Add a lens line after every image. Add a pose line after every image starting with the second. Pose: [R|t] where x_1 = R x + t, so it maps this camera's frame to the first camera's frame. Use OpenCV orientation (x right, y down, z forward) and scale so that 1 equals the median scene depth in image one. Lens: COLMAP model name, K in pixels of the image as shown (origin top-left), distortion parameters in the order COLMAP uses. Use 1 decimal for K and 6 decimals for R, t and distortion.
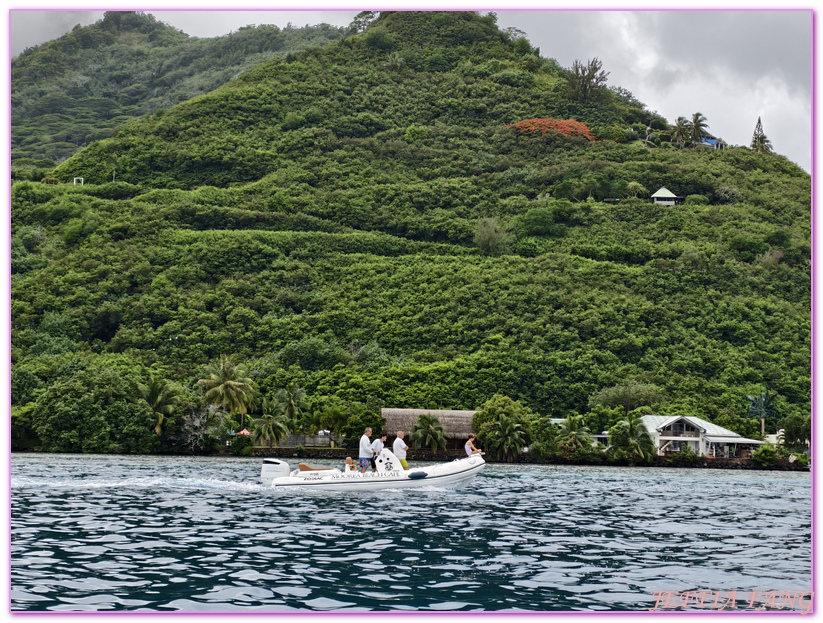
lens RADIAL K [[1698.9, 0, 411.5], [0, 1698.9, 311.5], [0, 0, 1]] dist [0.088074, 0.039814]
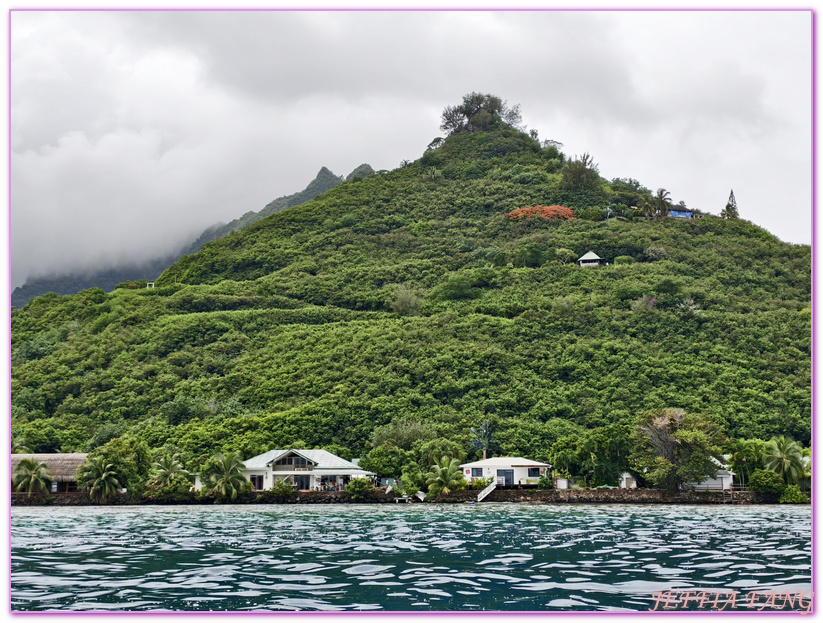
lens RADIAL K [[1212.3, 0, 411.5], [0, 1212.3, 311.5], [0, 0, 1]] dist [0.135234, 0.003289]
pose [[0.968178, -0.065603, -0.241513, 0.276900], [0.048467, 0.995912, -0.076229, 0.027468], [0.245526, 0.062097, 0.967399, 0.240214]]
